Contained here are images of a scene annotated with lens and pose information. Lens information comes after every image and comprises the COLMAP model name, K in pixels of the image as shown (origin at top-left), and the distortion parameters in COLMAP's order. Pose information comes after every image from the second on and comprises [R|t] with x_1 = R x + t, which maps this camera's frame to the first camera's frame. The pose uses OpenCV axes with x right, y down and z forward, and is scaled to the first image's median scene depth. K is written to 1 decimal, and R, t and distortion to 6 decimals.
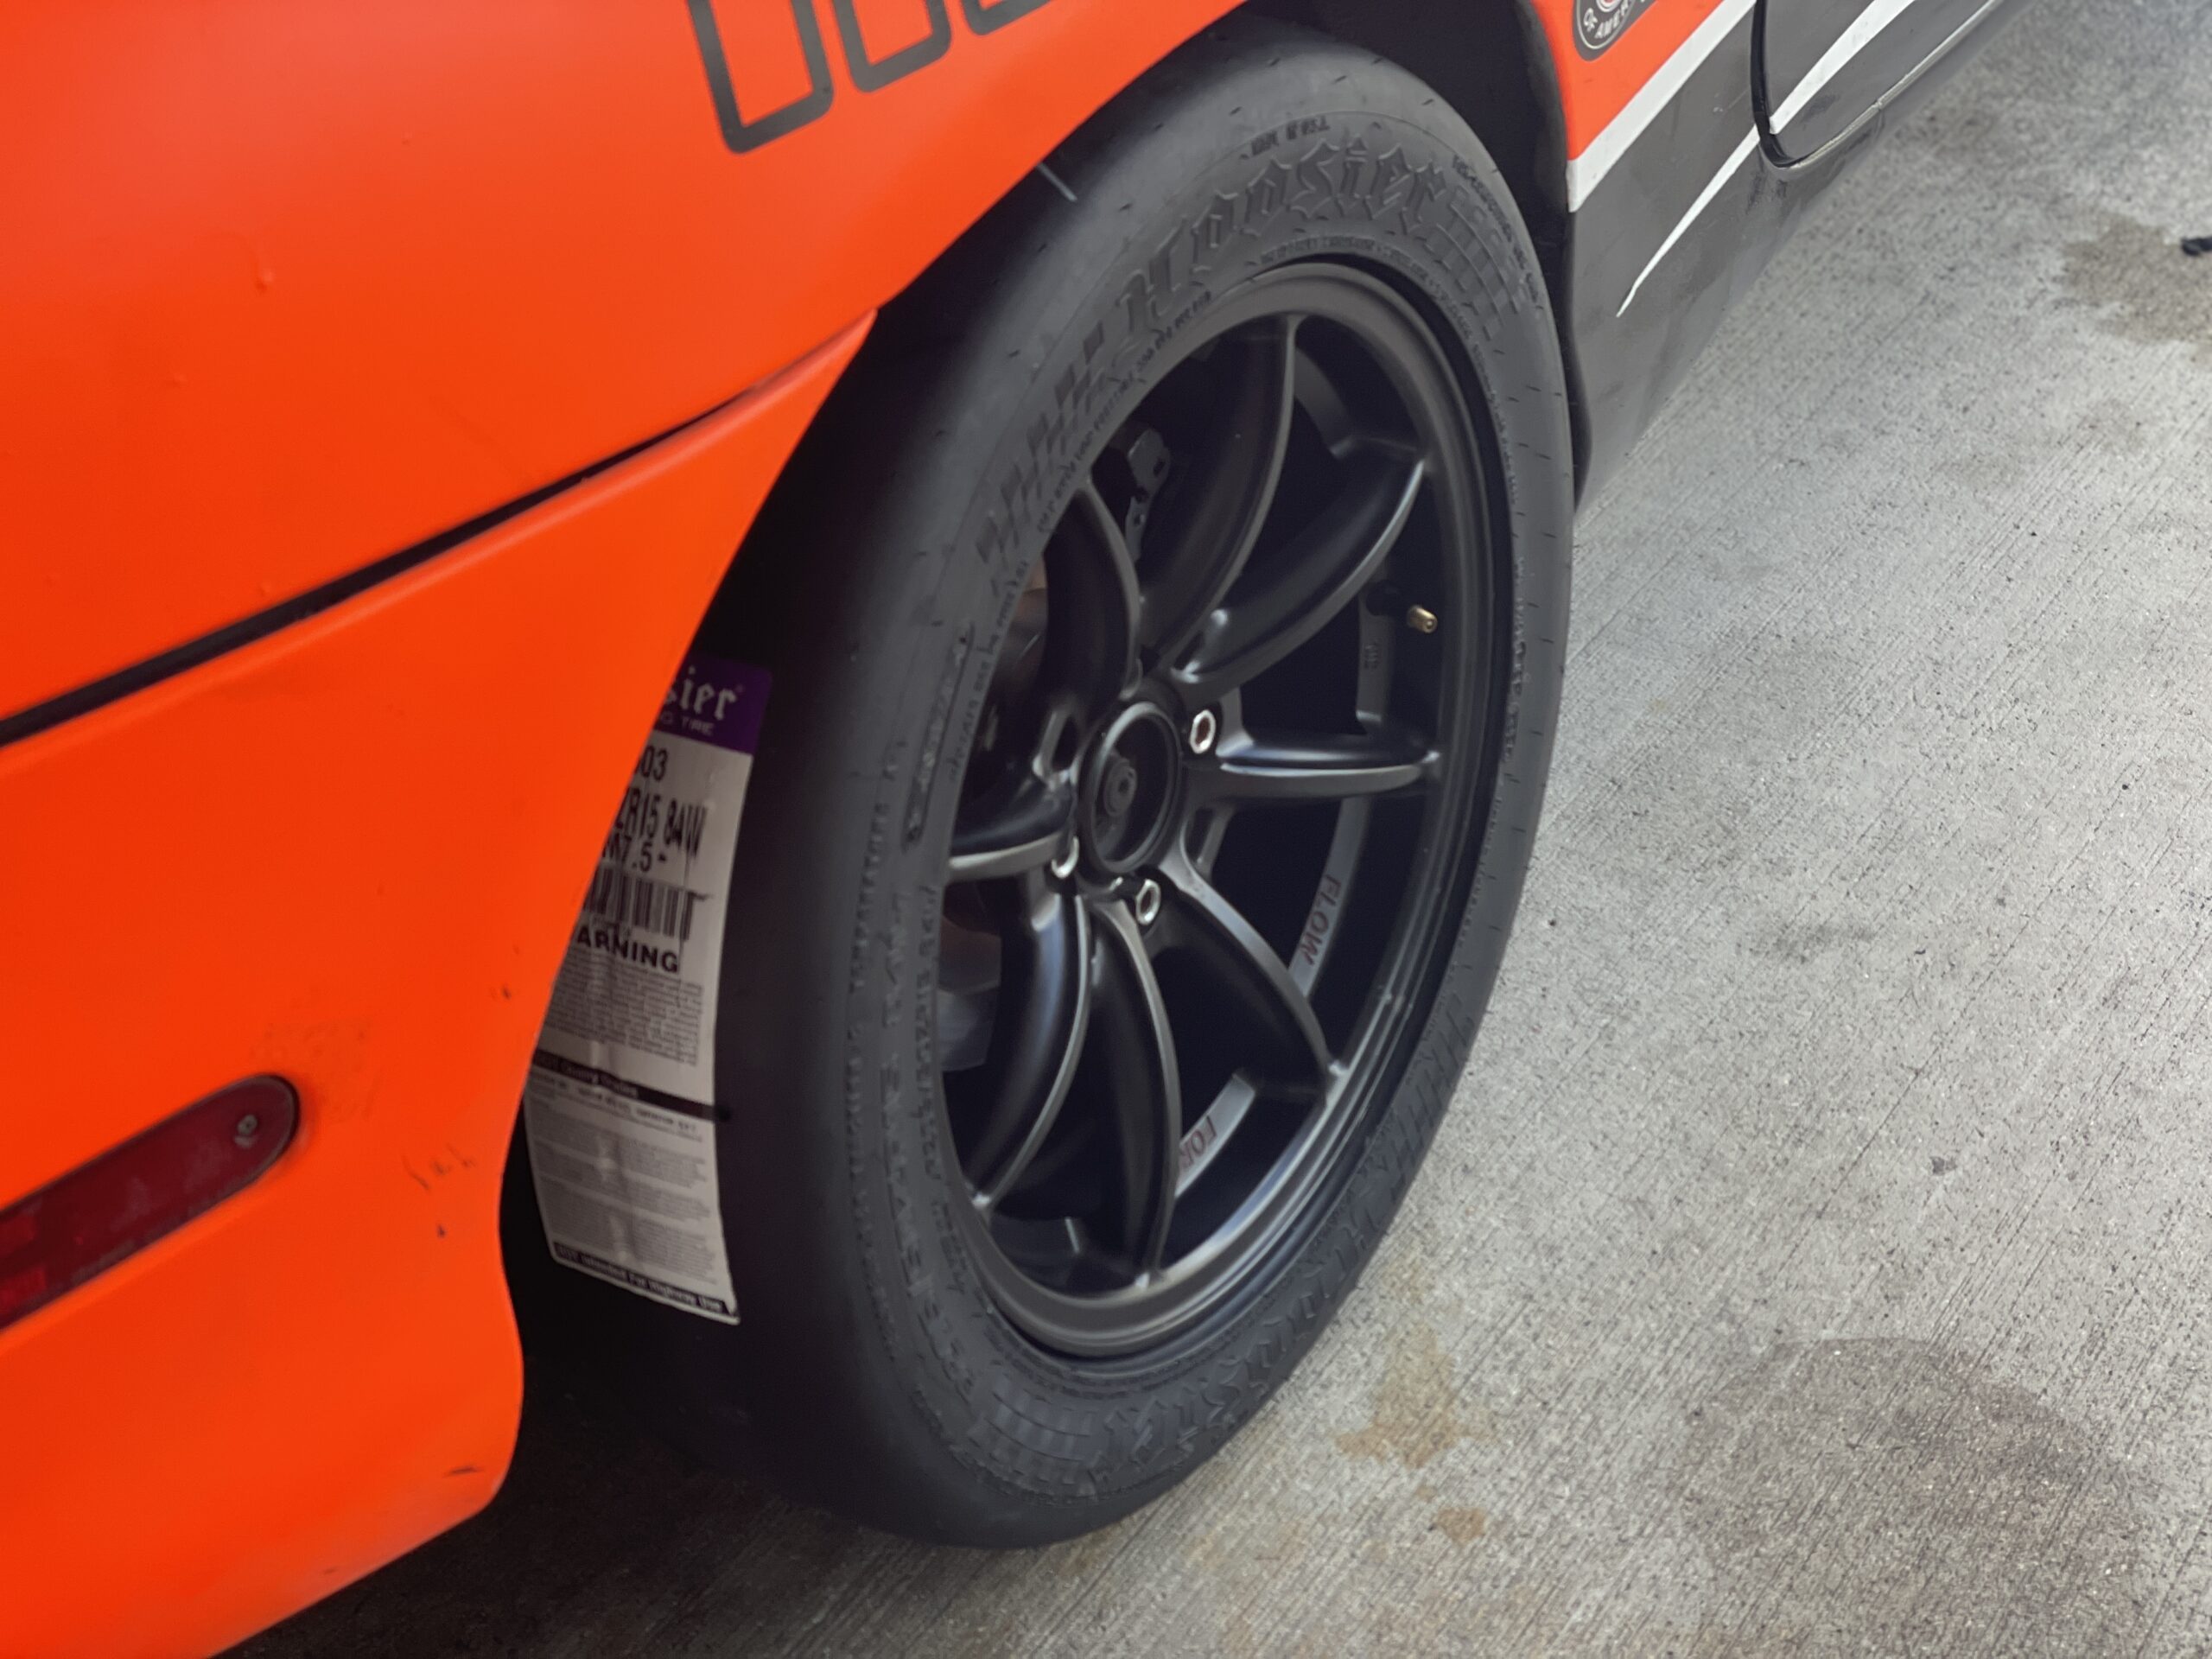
lens RADIAL K [[3363.5, 0, 1061.0], [0, 3363.5, 828.6], [0, 0, 1]] dist [-0.009444, 2.177037]
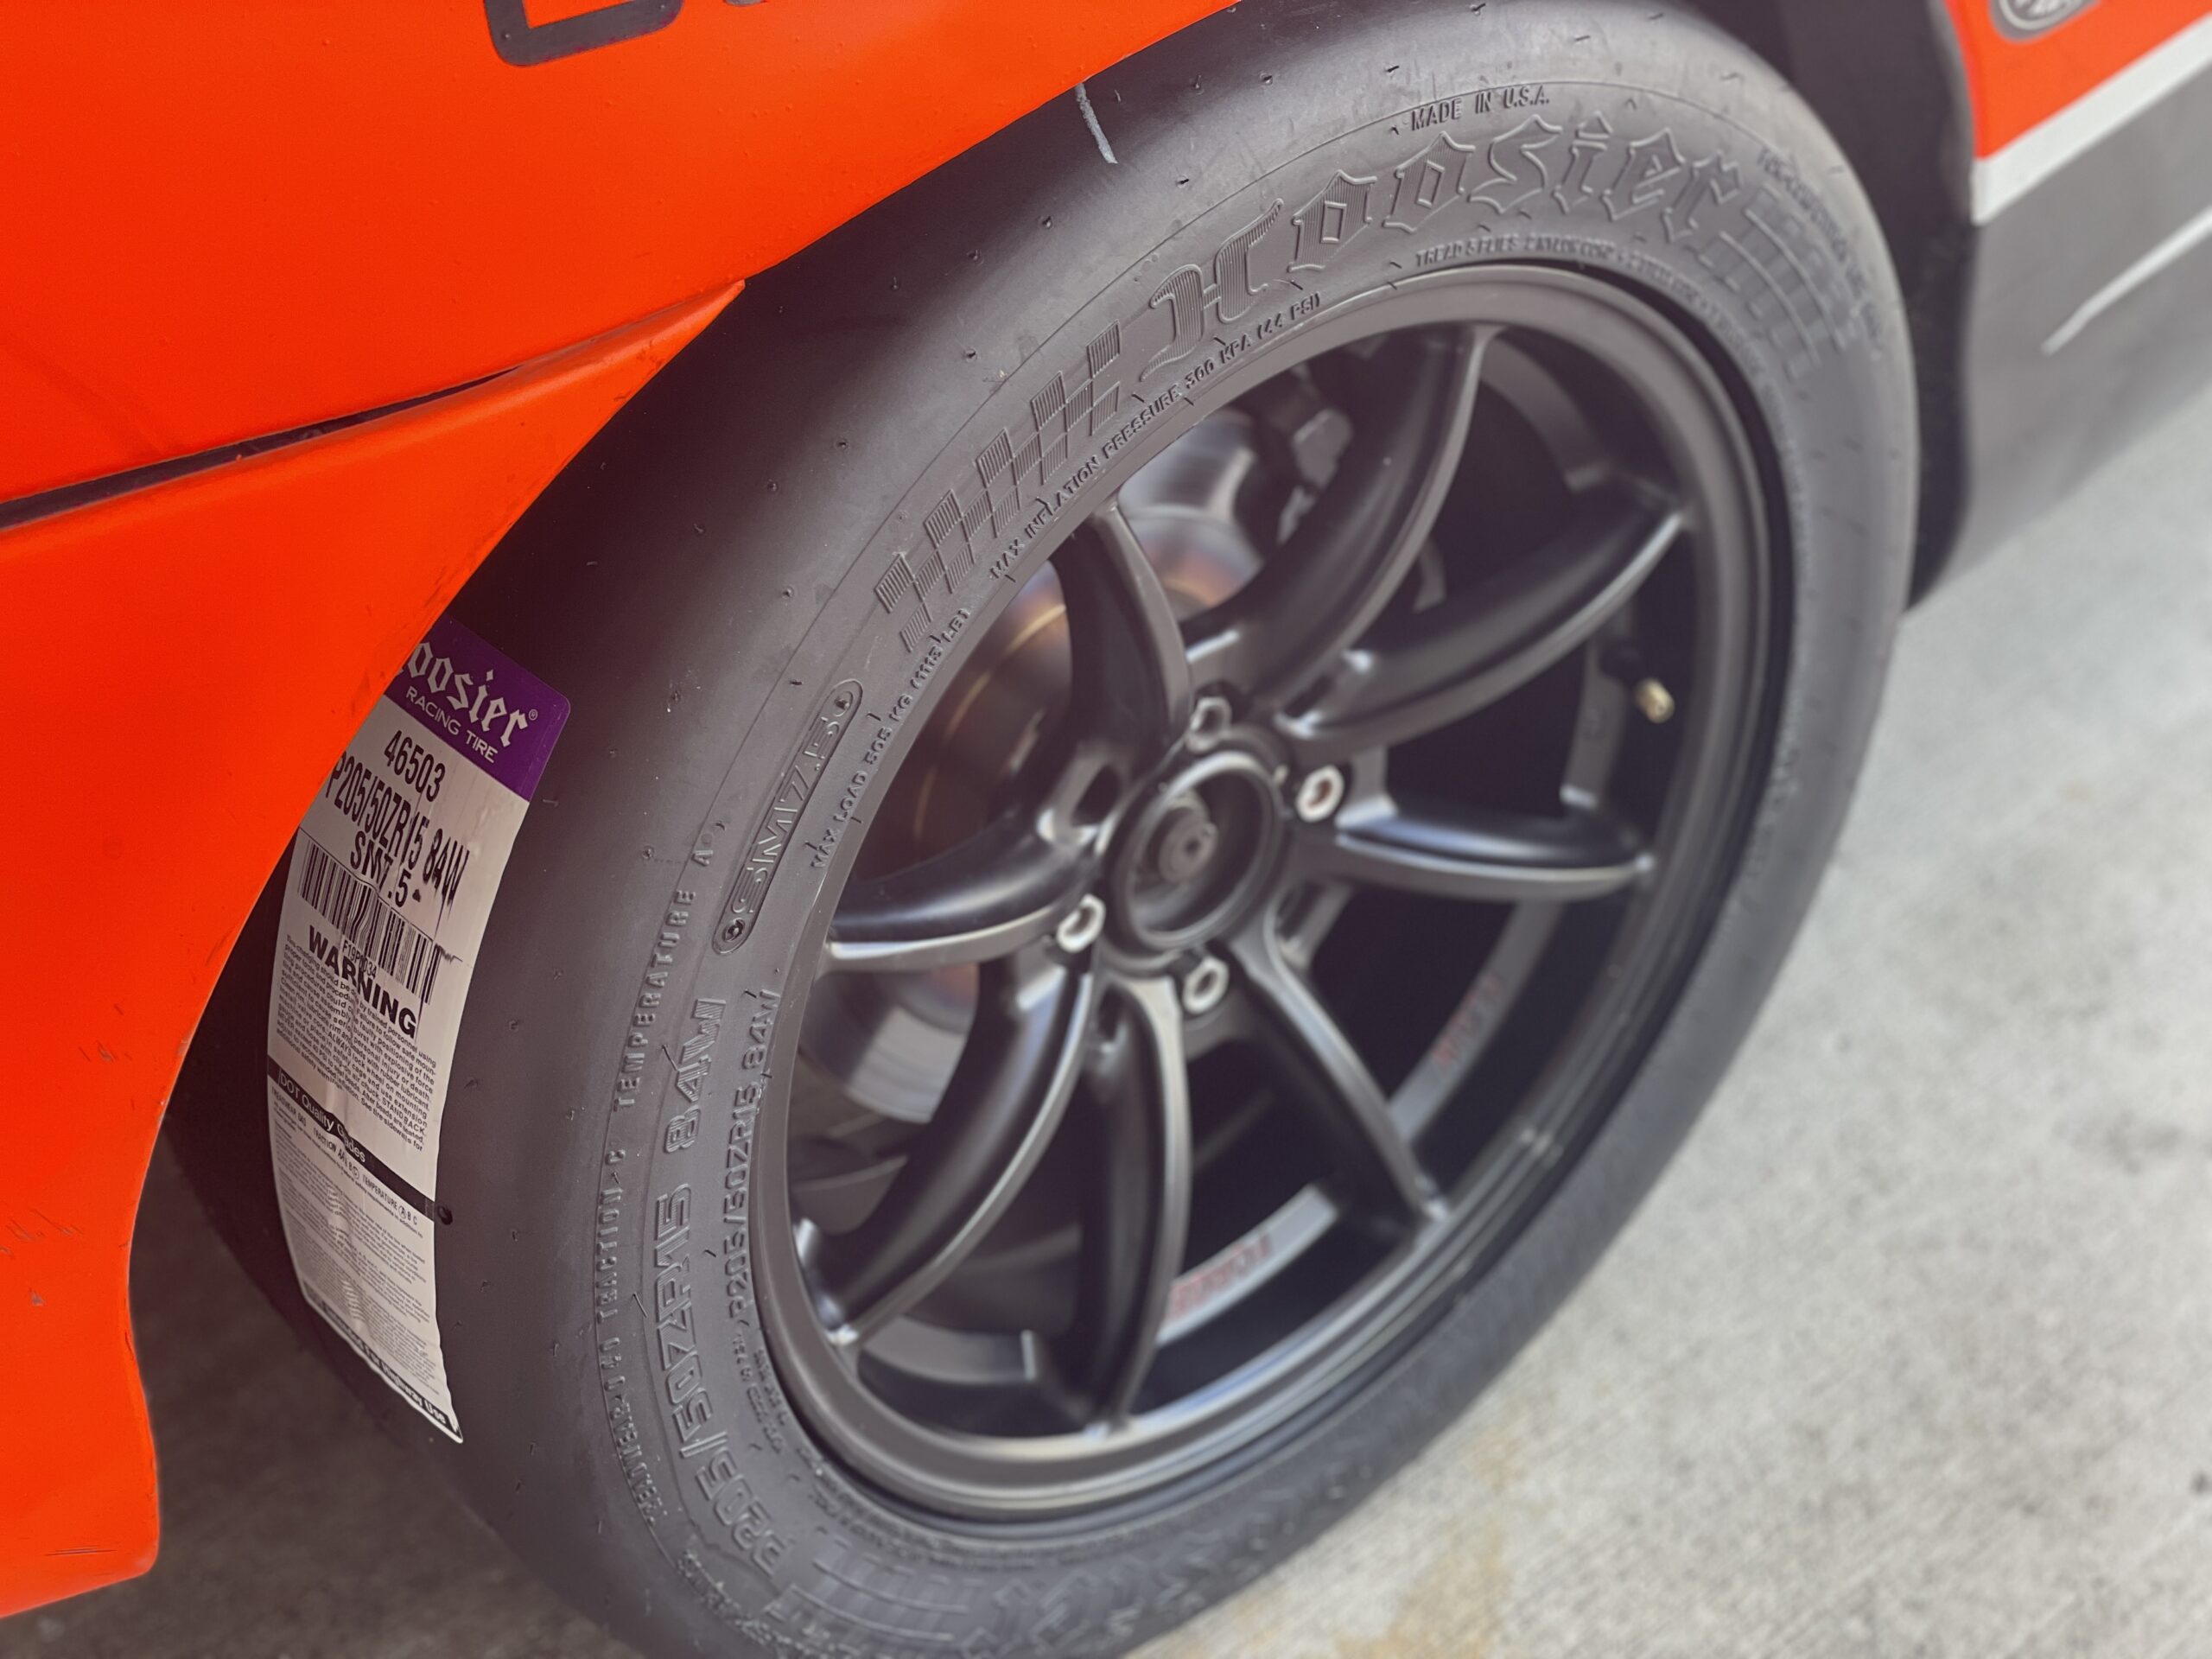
lens RADIAL K [[3308.8, 0, 1116.6], [0, 3308.8, 805.5], [0, 0, 1]] dist [0.125619, -0.023514]
pose [[0.955596, 0.221192, -0.194706, 0.160072], [-0.200522, 0.972265, 0.120384, -0.118938], [0.215934, -0.075995, 0.973446, 0.228199]]
